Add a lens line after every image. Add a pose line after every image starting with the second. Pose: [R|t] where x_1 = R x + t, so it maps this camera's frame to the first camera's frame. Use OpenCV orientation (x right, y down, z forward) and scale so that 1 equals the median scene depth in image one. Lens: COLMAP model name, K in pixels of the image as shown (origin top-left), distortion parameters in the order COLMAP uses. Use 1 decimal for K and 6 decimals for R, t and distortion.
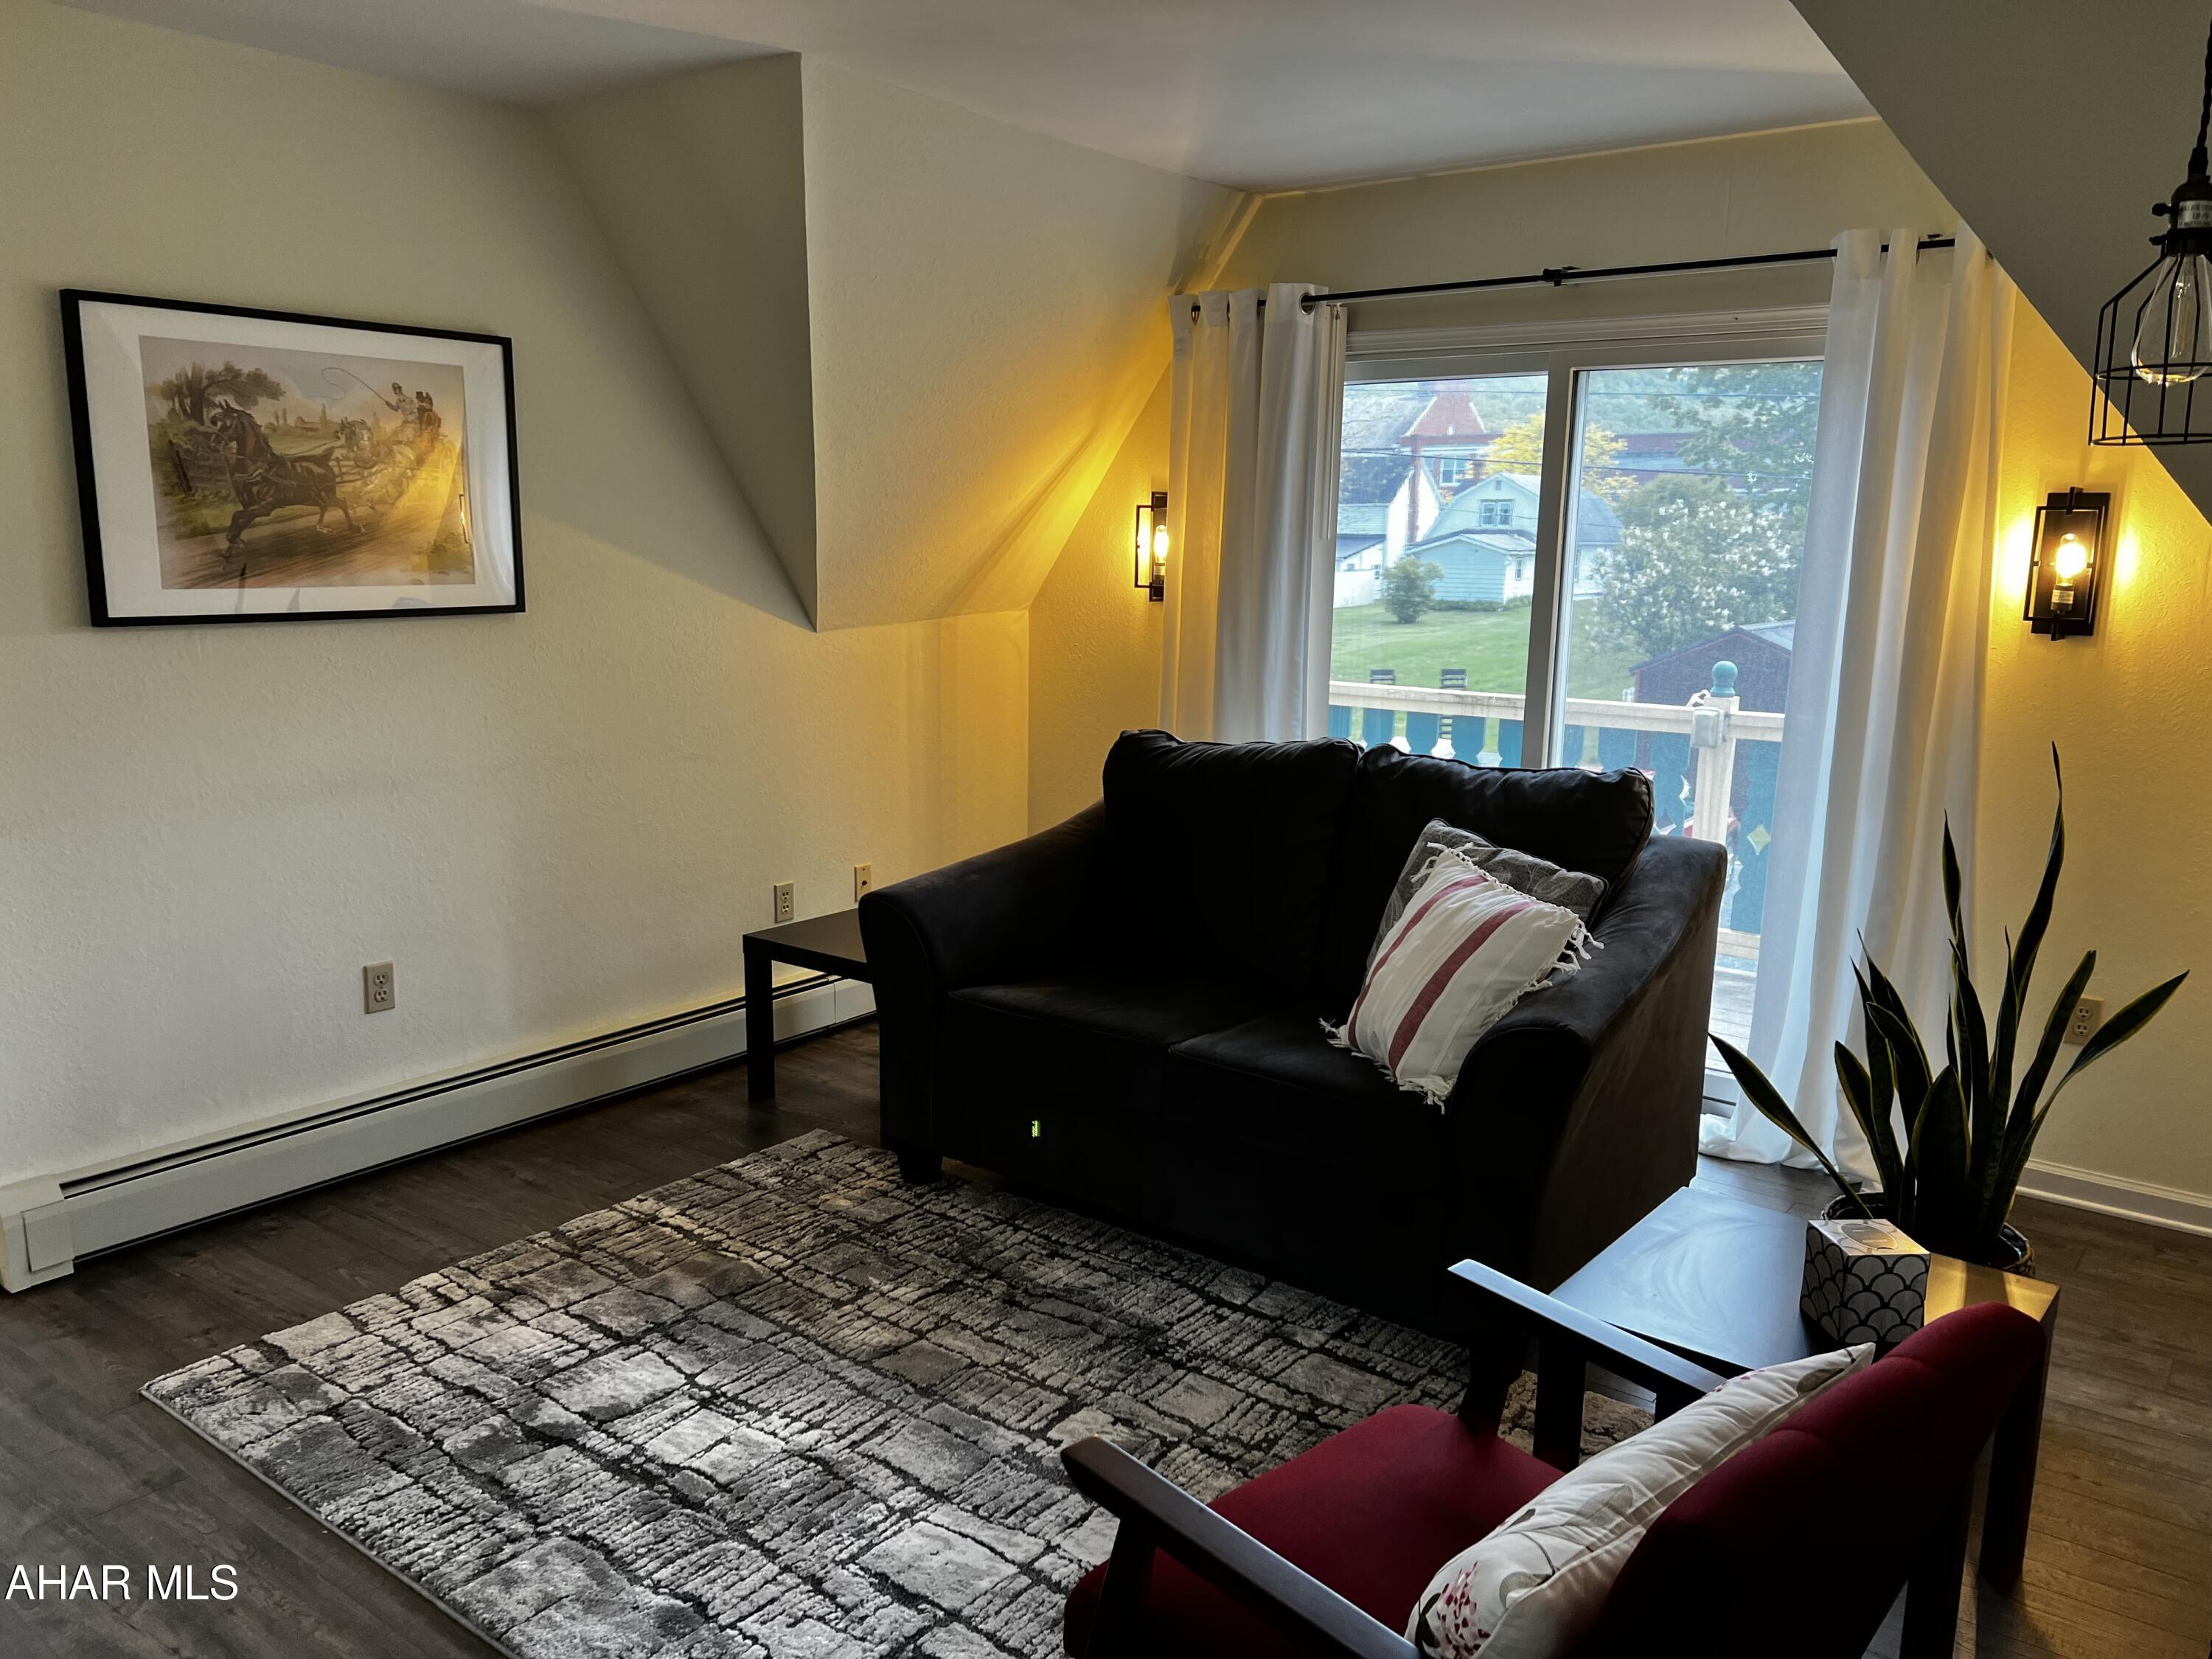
lens RADIAL K [[1652.2, 0, 1095.0], [0, 1652.2, 836.1], [0, 0, 1]] dist [0.084185, -0.096806]
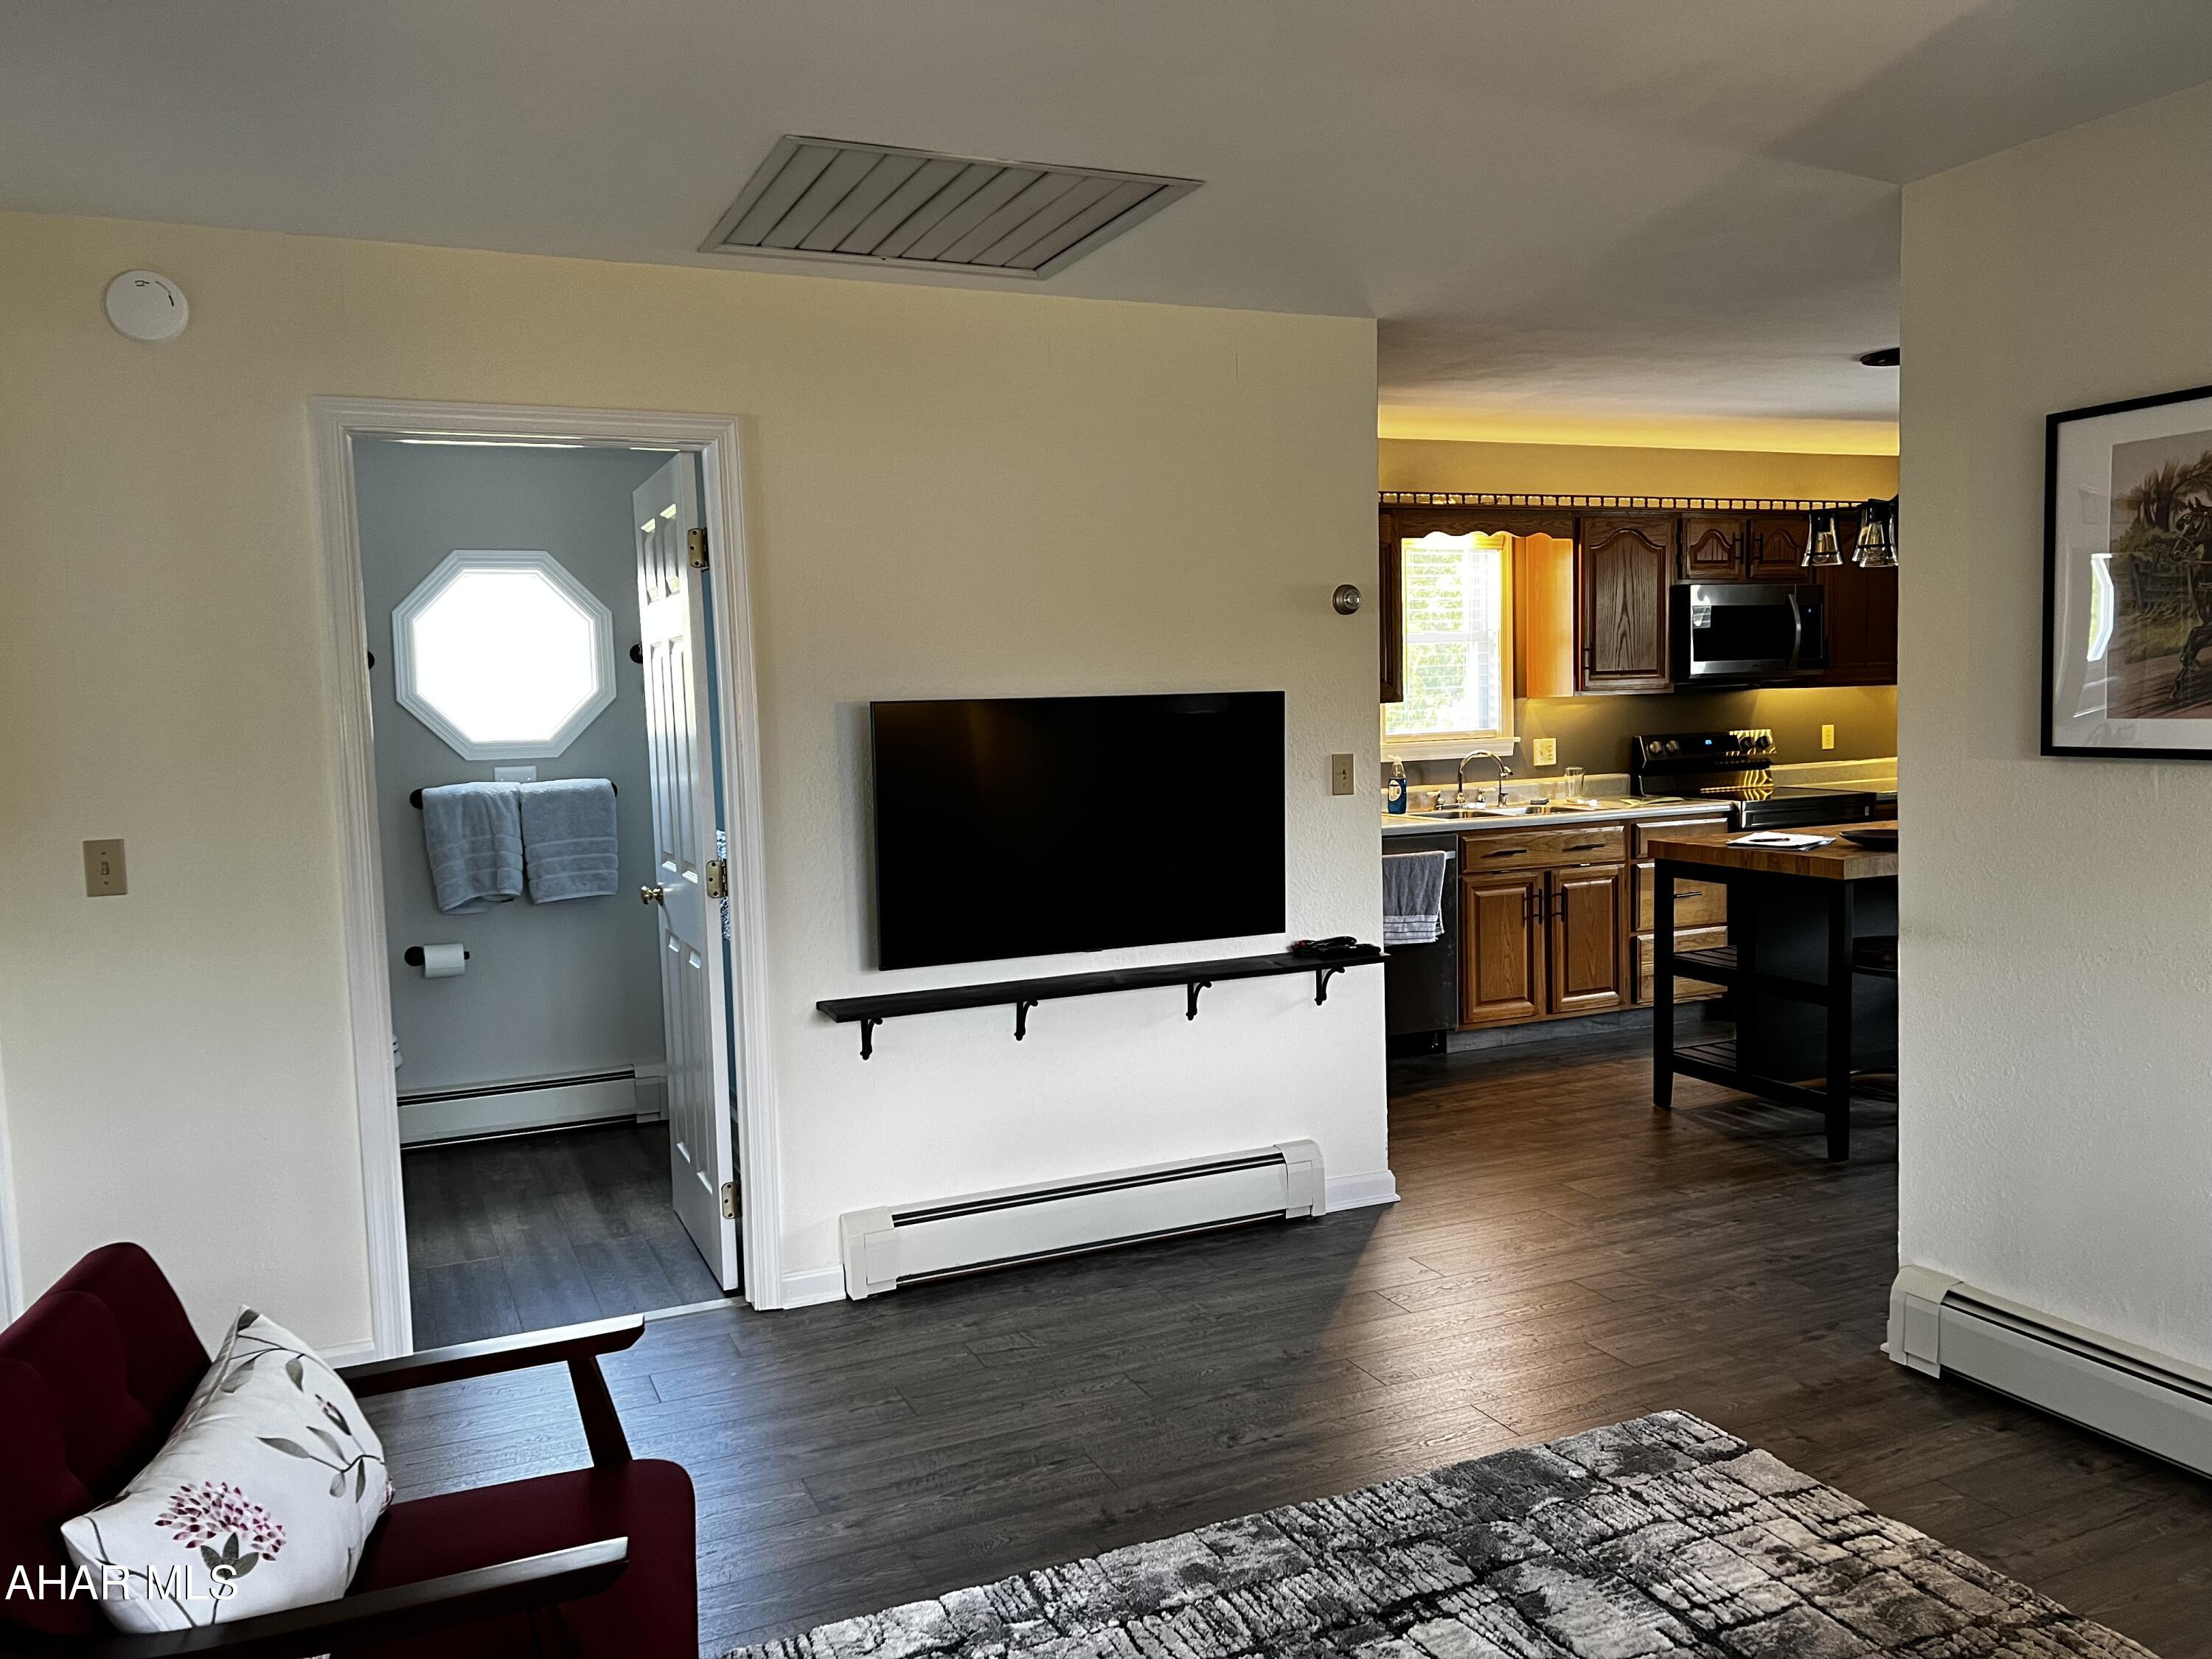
lens RADIAL K [[1652.2, 0, 1095.0], [0, 1652.2, 836.1], [0, 0, 1]] dist [0.084185, -0.096806]
pose [[-0.481013, 0.074270, -0.873562, 0.513134], [-0.137574, 0.977667, 0.158874, -0.156234], [0.865852, 0.196600, -0.460053, 0.971795]]
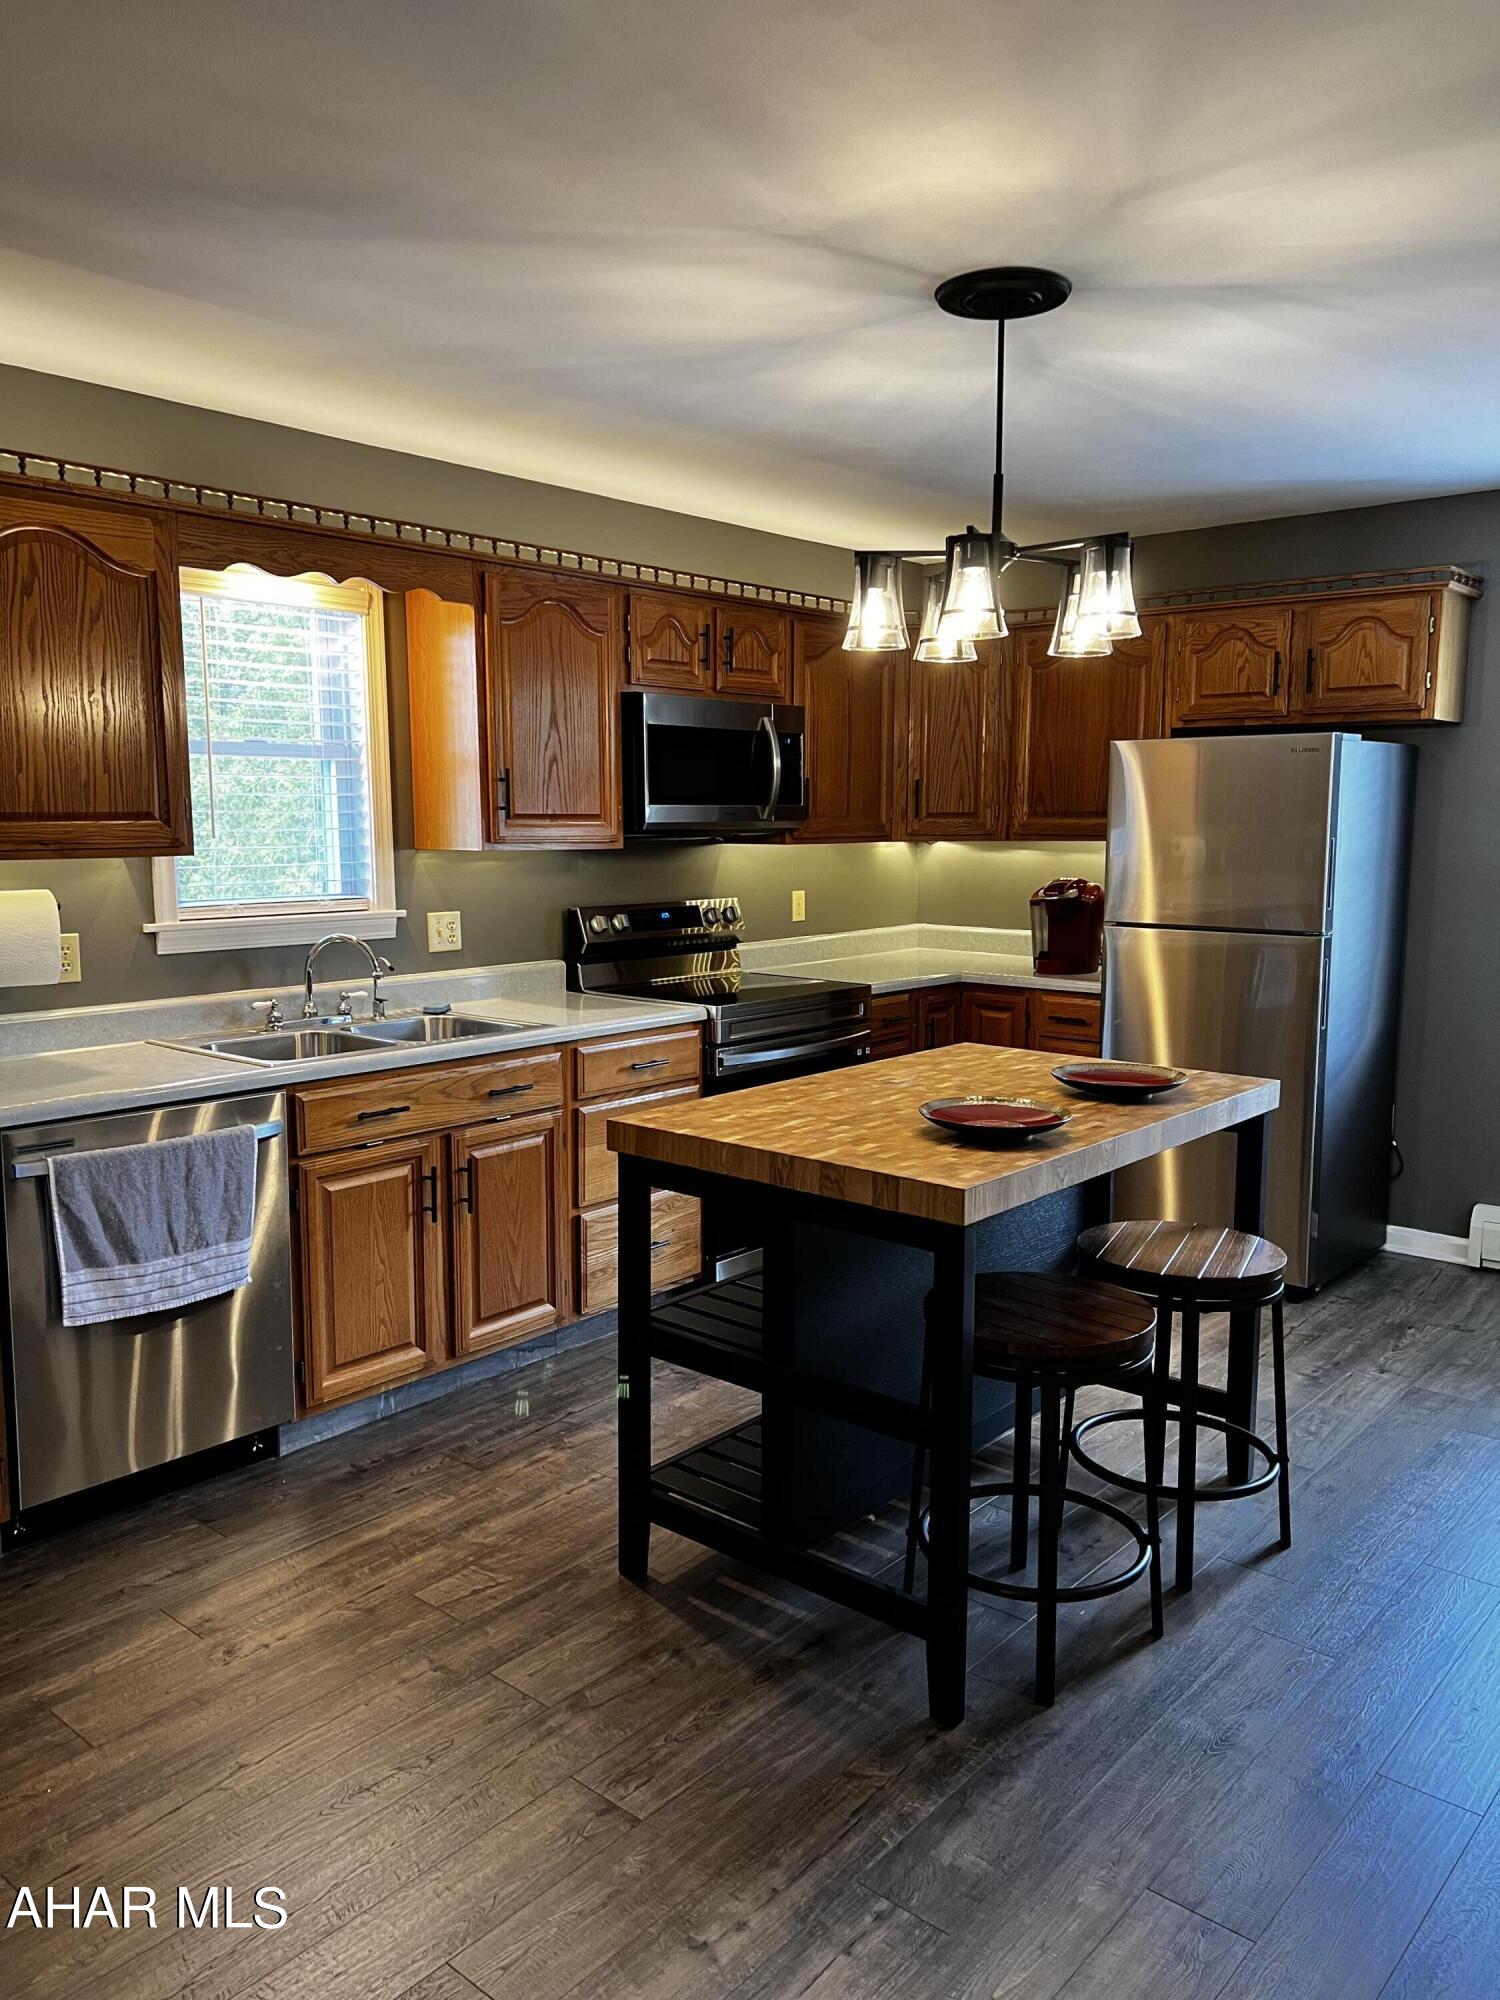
lens RADIAL K [[1493.9, 0, 750.0], [0, 1493.9, 1000.0], [0, 0, 1]] dist [0.084185, -0.096806]
pose [[-0.058247, 0.107162, -0.992534, -0.151918], [-0.180534, 0.976699, 0.116047, -0.145200], [0.981842, 0.185946, -0.037543, 0.831704]]
